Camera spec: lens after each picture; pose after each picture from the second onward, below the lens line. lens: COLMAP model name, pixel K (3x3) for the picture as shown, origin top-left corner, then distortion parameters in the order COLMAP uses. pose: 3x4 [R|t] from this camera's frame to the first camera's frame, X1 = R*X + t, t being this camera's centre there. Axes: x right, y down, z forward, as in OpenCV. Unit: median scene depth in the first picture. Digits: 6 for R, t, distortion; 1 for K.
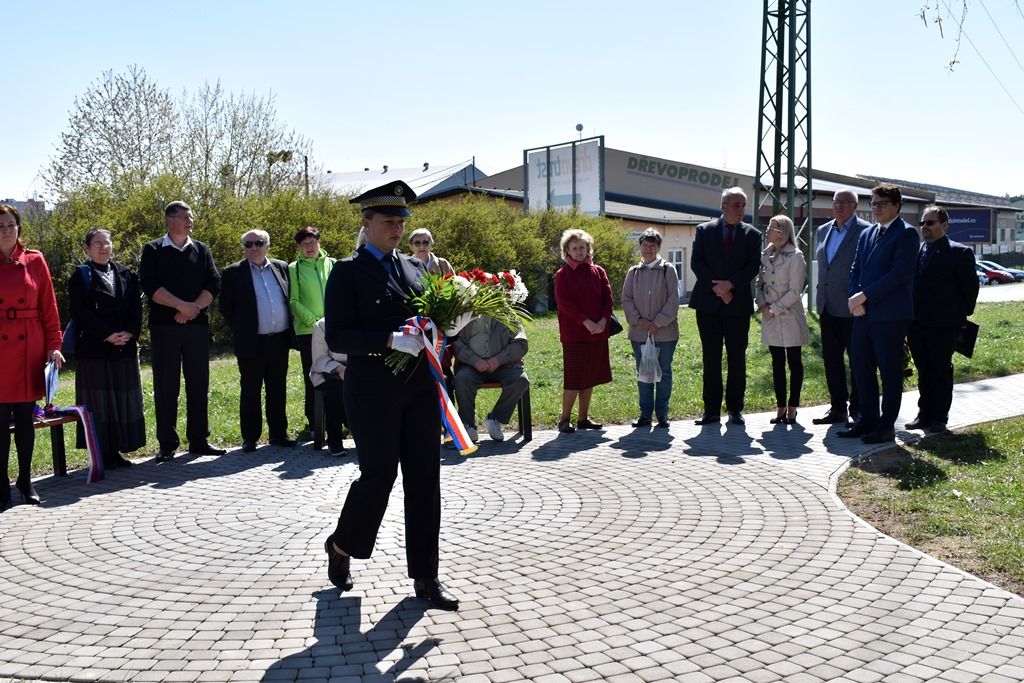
lens RADIAL K [[1117.7, 0, 517.3], [0, 1117.7, 340.4], [0, 0, 1]] dist [-0.051031, 0.000000]
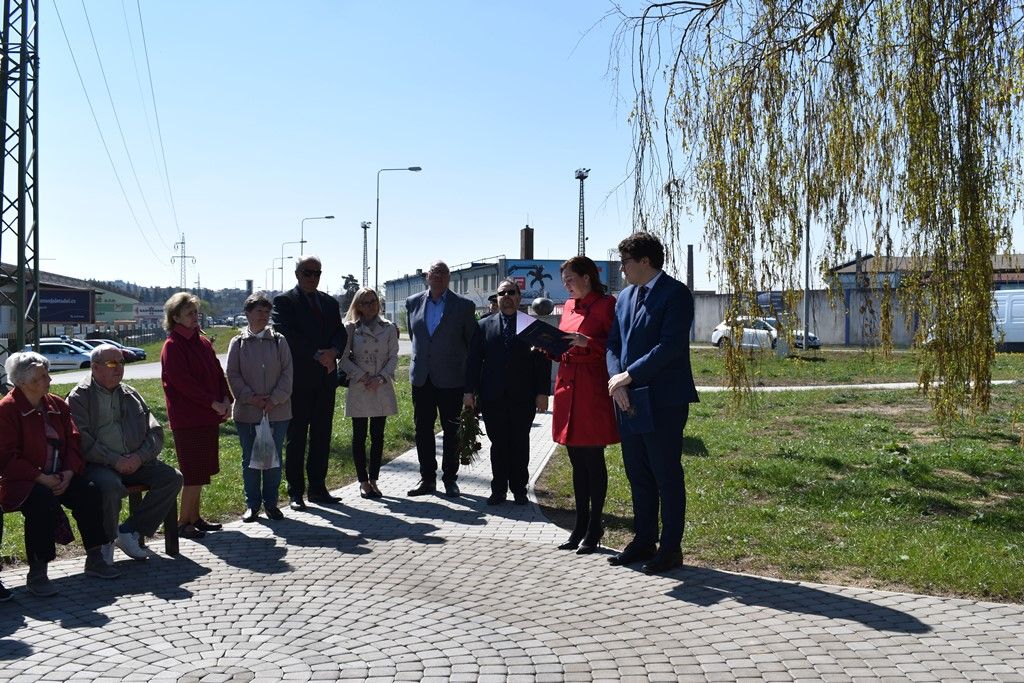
lens RADIAL K [[1063.6, 0, 530.1], [0, 1063.6, 337.6], [0, 0, 1]] dist [-0.059259, 0.000000]
pose [[0.670658, 0.005819, 0.741744, -0.120397], [0.049601, 0.997379, -0.052672, -0.003801], [-0.740107, 0.072116, 0.668612, 0.096548]]
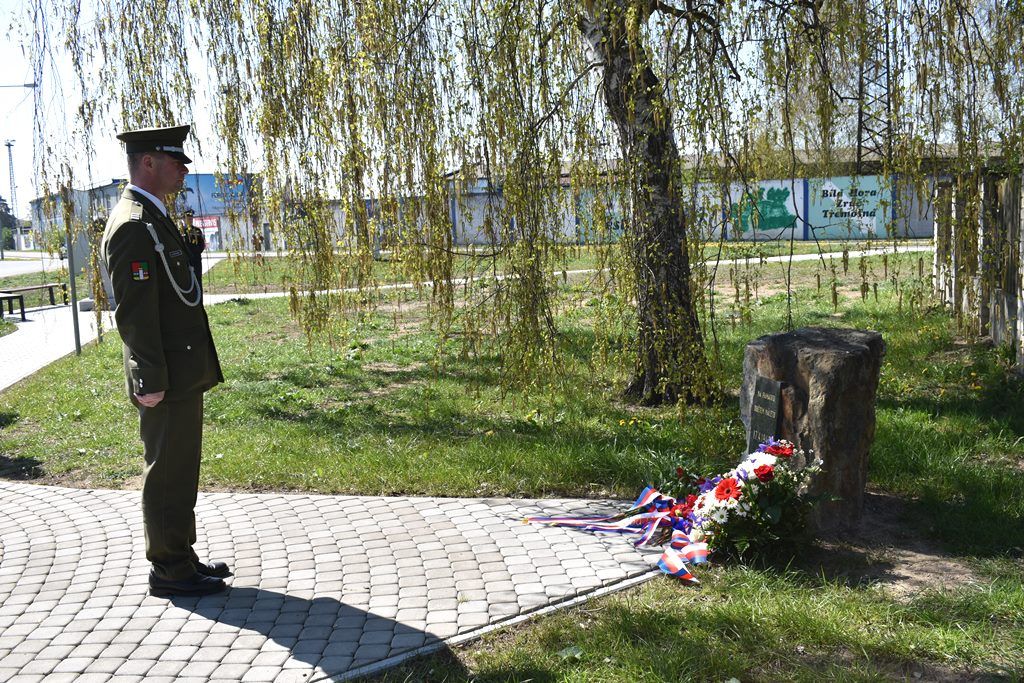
lens RADIAL K [[979.8, 0, 516.8], [0, 979.8, 344.6], [0, 0, 1]] dist [-0.074233, 0.000000]
pose [[0.401622, -0.111852, 0.908949, -0.075369], [0.103866, 0.991673, 0.076139, -0.000518], [-0.909897, 0.063830, 0.409895, 0.035831]]
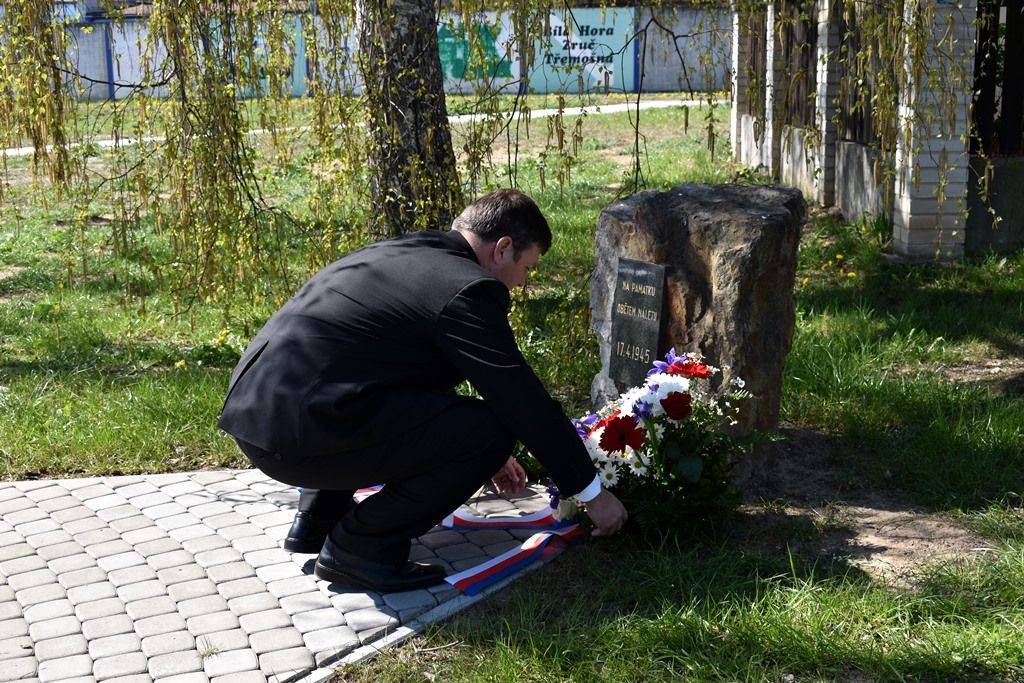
lens RADIAL K [[1330.7, 0, 516.8], [0, 1330.7, 343.7], [0, 0, 1]] dist [-0.034865, 0.000000]
pose [[0.119742, -0.192942, 0.973876, -0.056570], [0.100664, 0.978238, 0.181429, 0.002805], [-0.987688, 0.076310, 0.136559, 0.058433]]
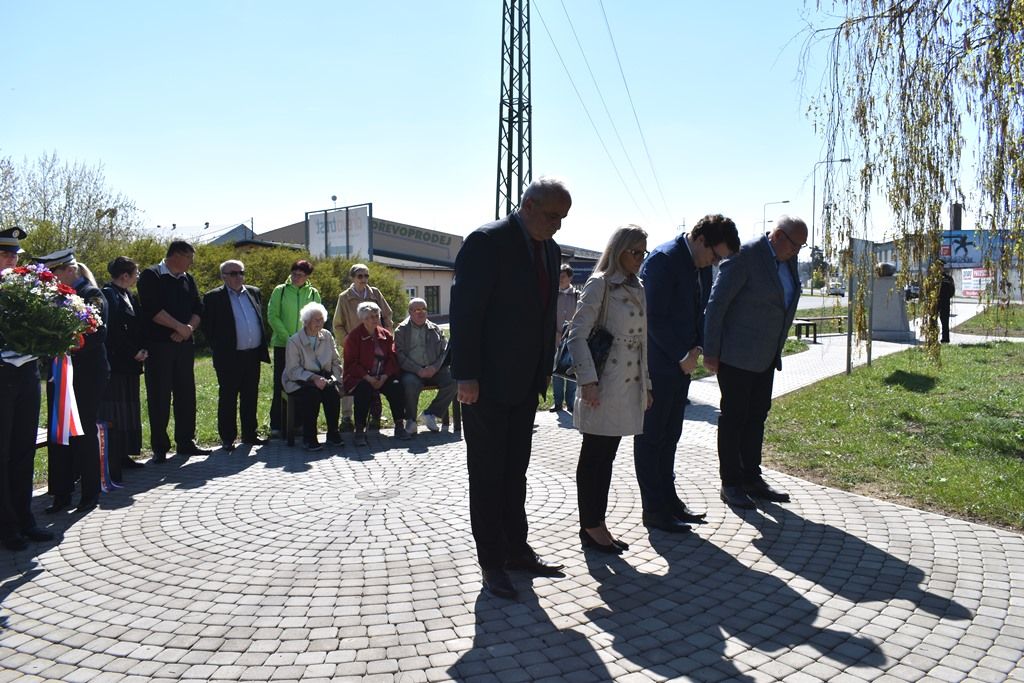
lens RADIAL K [[797.6, 0, 522.4], [0, 797.6, 350.2], [0, 0, 1]] dist [-0.097362, 0.021359]
pose [[0.951941, -0.017534, 0.305779, -0.062357], [0.018921, 0.999820, -0.001572, 0.000570], [-0.305697, 0.007283, 0.952101, 0.038343]]
